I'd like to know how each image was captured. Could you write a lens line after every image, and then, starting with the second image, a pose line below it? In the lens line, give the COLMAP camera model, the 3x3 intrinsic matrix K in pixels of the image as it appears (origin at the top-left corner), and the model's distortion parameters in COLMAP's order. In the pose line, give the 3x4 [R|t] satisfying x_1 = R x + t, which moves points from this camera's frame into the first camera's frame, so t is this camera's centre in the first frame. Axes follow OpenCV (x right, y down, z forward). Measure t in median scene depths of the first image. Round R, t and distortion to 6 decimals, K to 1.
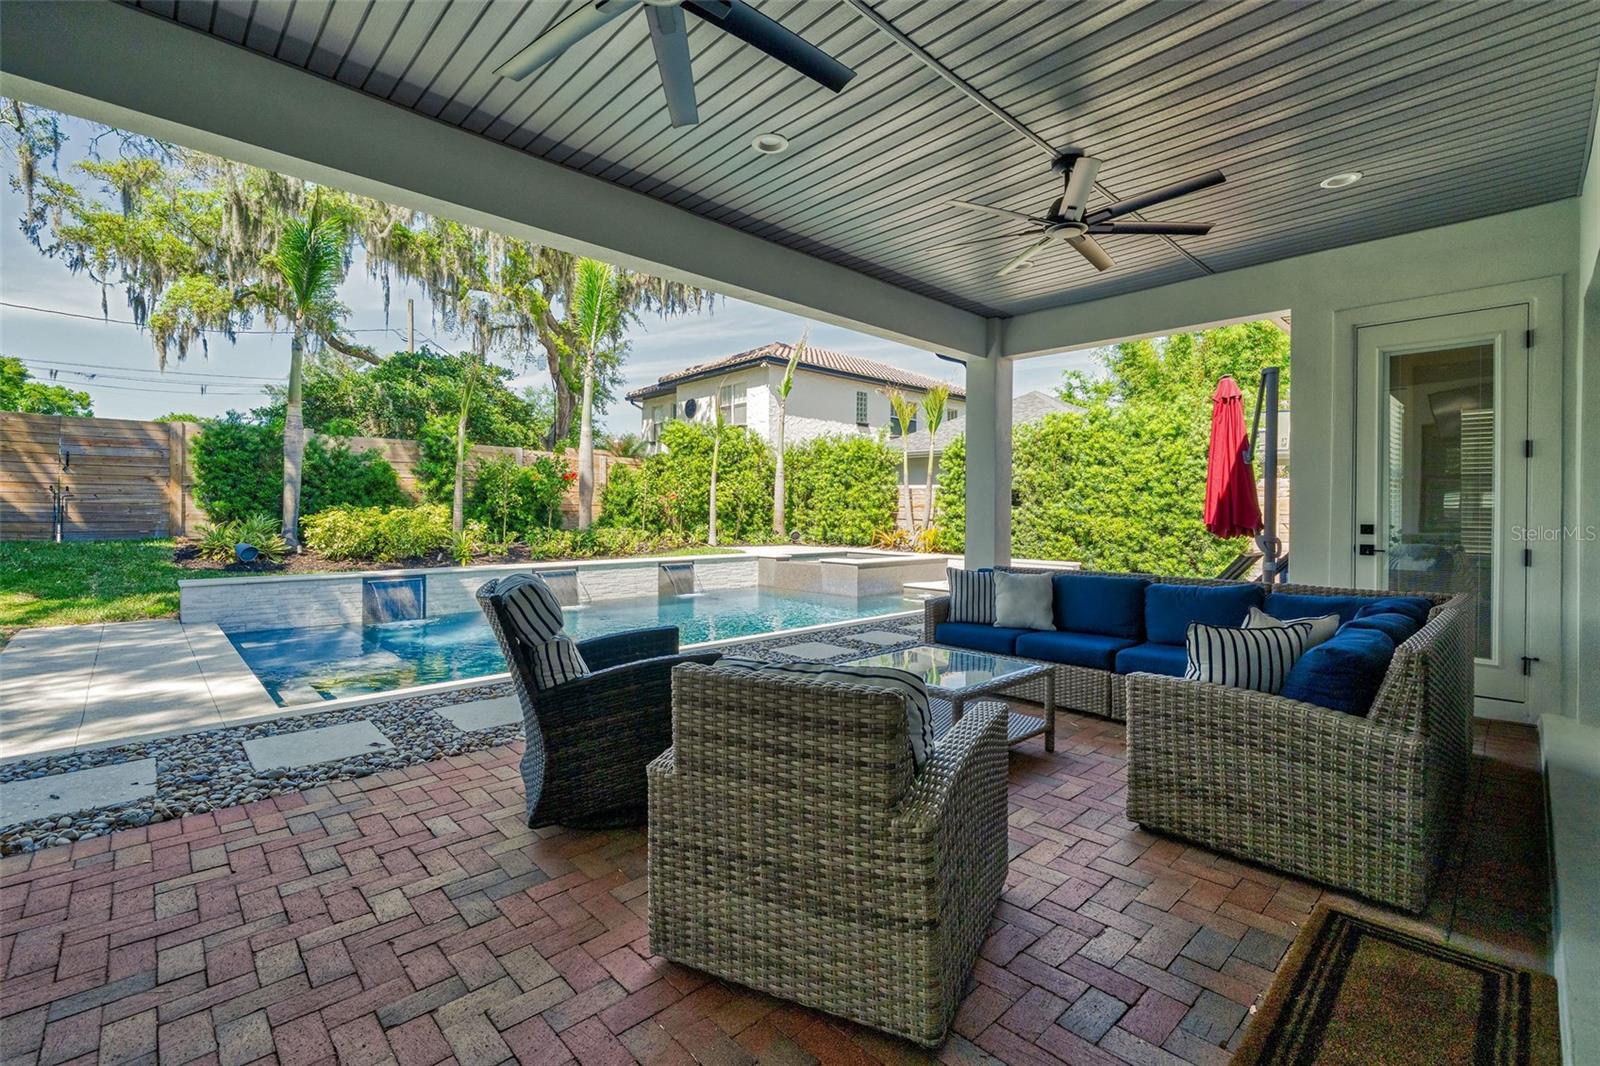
lens RADIAL K [[691.0, 0, 794.1], [0, 691.0, 515.0], [0, 0, 1]] dist [-0.003817, -0.000255]
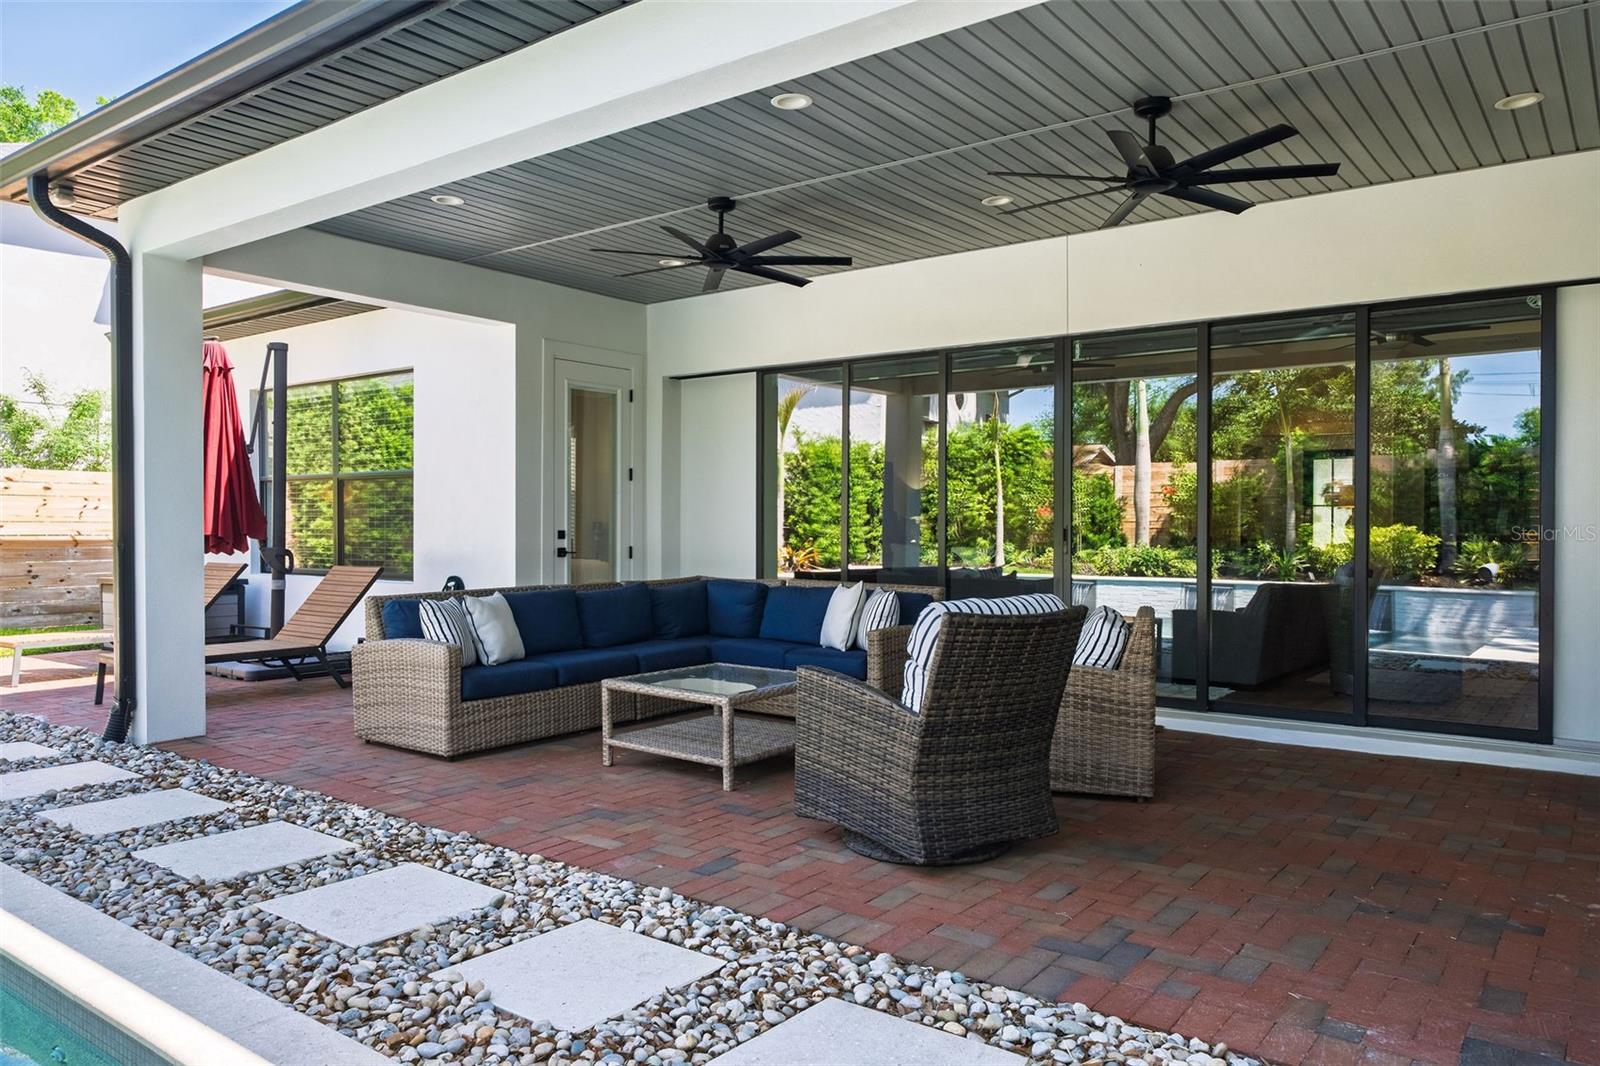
lens RADIAL K [[1101.7, 0, 800.0], [0, 1101.7, 533.0], [0, 0, 1]] dist [0.008574, 0.003253]
pose [[-0.161253, -0.012571, 0.986833, -0.393831], [0.001049, 0.999916, 0.012909, -0.001982], [-0.986913, 0.003117, -0.161226, 0.336156]]
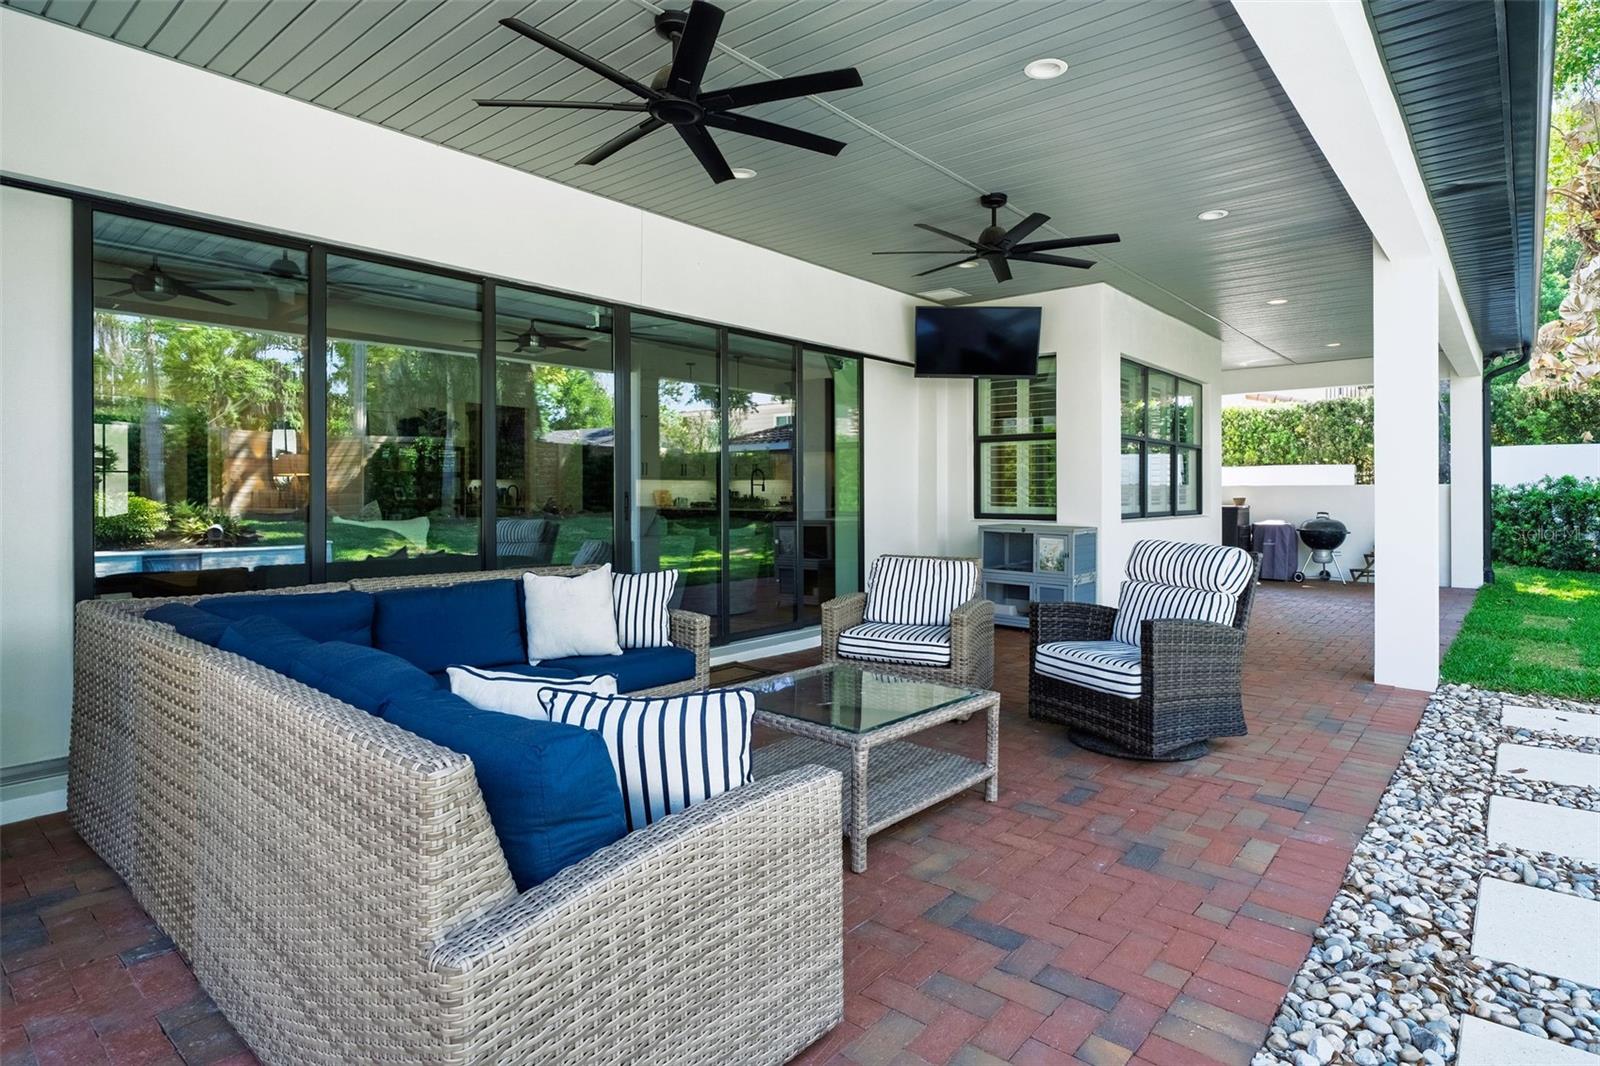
lens RADIAL K [[847.7, 0, 806.8], [0, 847.7, 484.0], [0, 0, 1]] dist [0.005777, 0.000607]
pose [[-0.994553, -0.004324, -0.104143, 0.098698], [-0.003853, 0.999981, -0.004727, -0.001312], [0.104162, -0.004300, -0.994551, 0.561185]]
